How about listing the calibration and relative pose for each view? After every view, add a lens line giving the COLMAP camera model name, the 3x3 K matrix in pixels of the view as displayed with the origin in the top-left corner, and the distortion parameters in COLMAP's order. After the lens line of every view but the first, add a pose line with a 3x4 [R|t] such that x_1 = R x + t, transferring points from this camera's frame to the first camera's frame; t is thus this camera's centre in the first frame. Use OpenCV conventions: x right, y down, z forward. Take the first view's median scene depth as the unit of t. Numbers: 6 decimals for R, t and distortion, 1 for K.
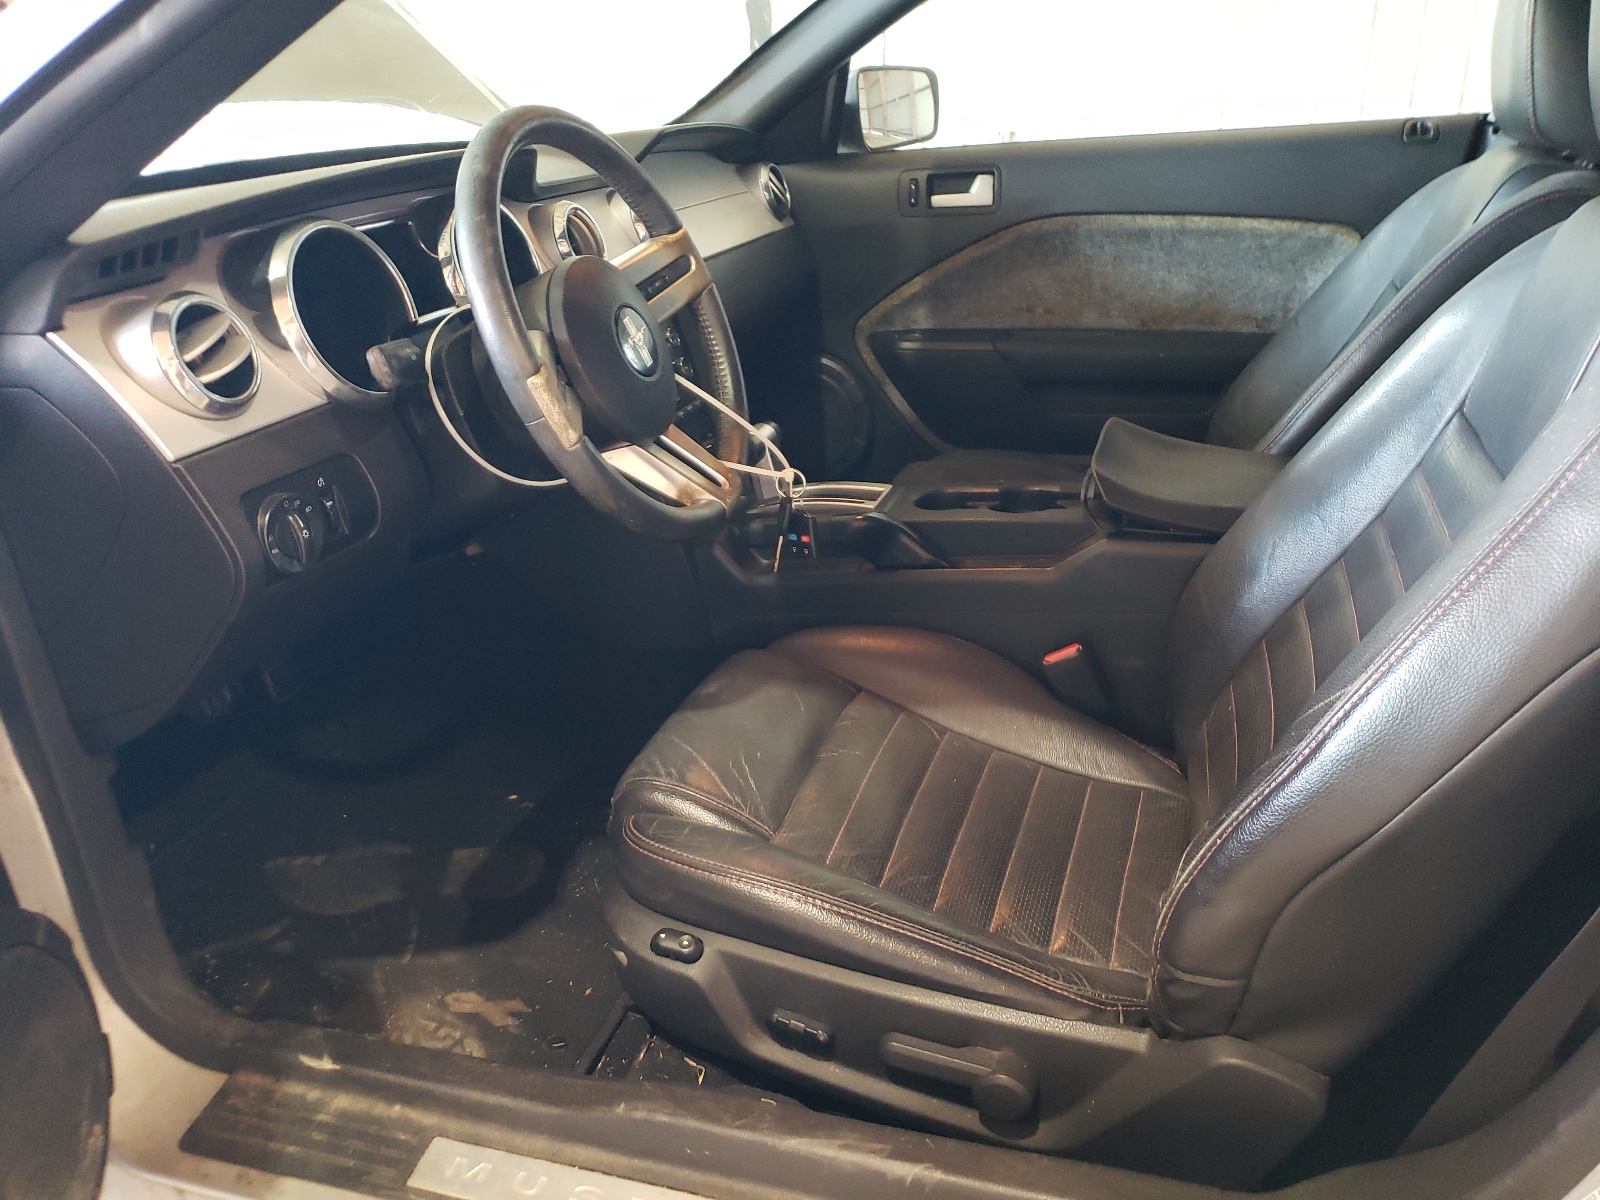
lens RADIAL K [[1262.9, 0, 798.6], [0, 1262.9, 593.8], [0, 0, 1]] dist [0.007959, 0.003897]
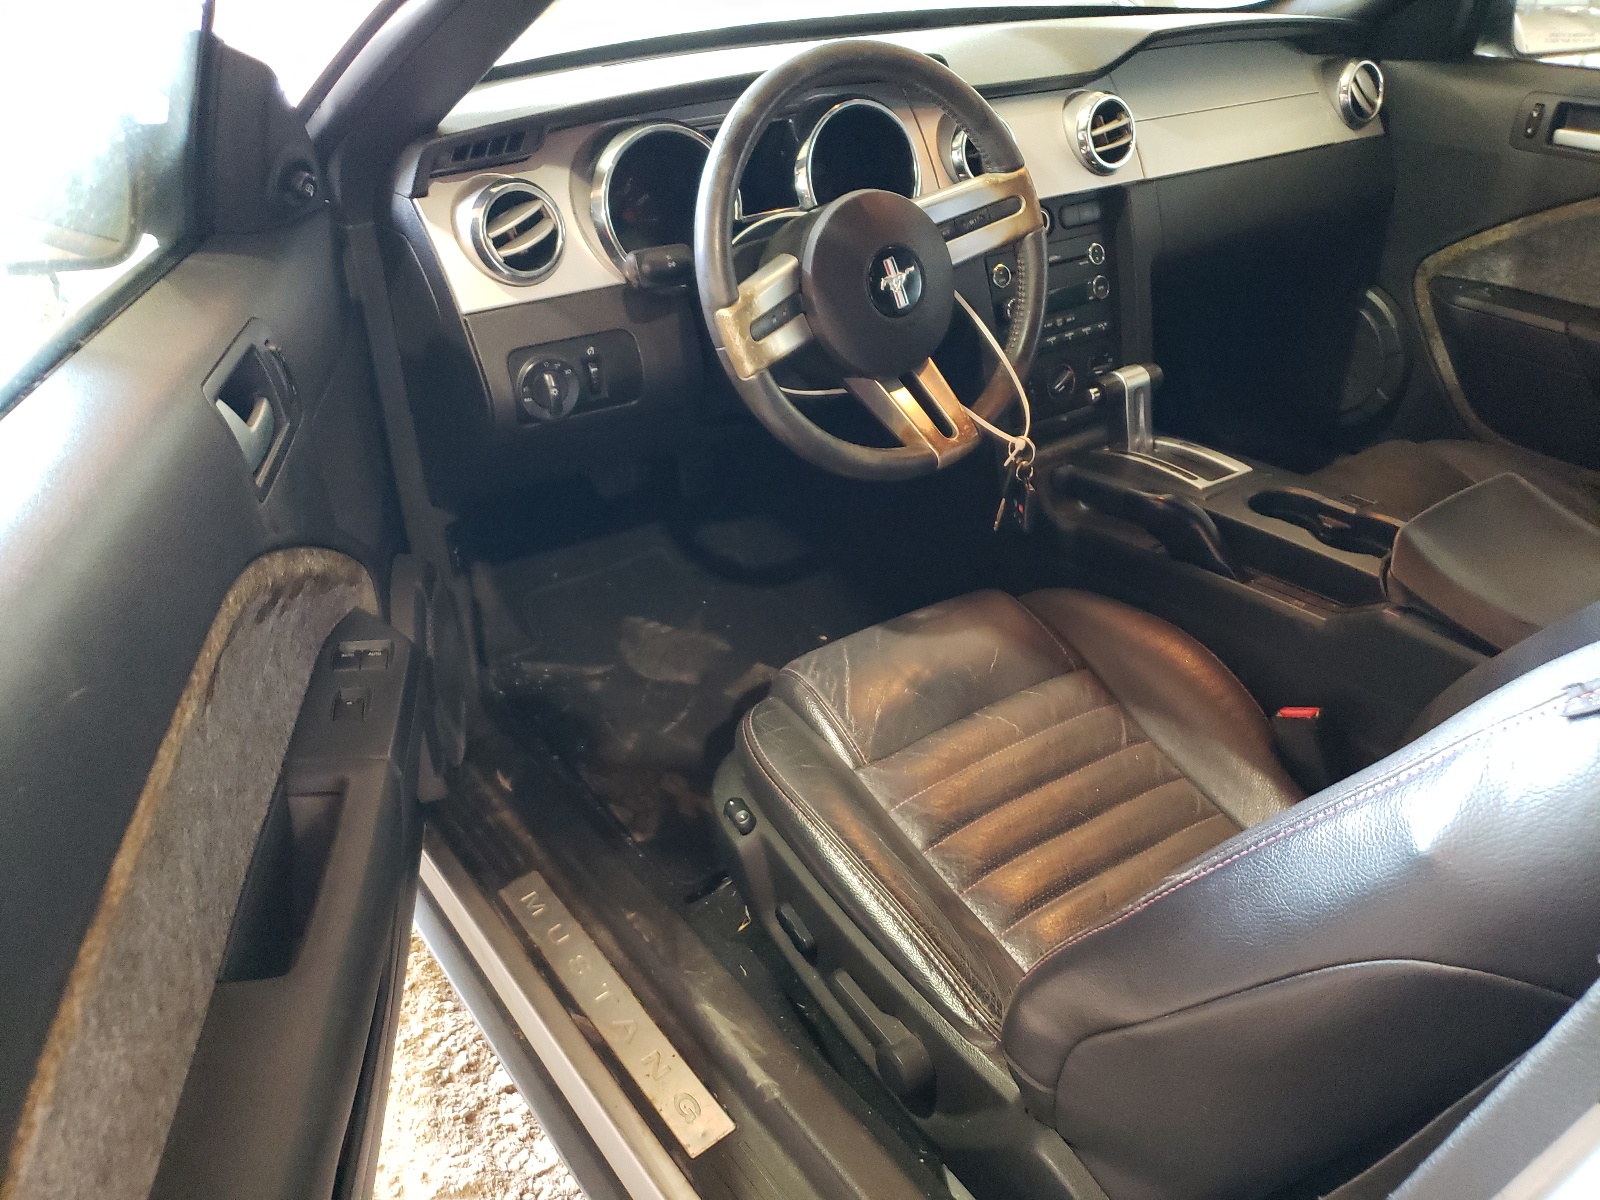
lens RADIAL K [[1270.1, 0, 799.8], [0, 1270.1, 605.7], [0, 0, 1]] dist [-0.002772, -0.013575]
pose [[0.804381, 0.345802, -0.483107, 0.357689], [-0.259800, 0.936021, 0.237422, -0.156584], [0.534299, -0.065467, 0.842756, 0.050657]]
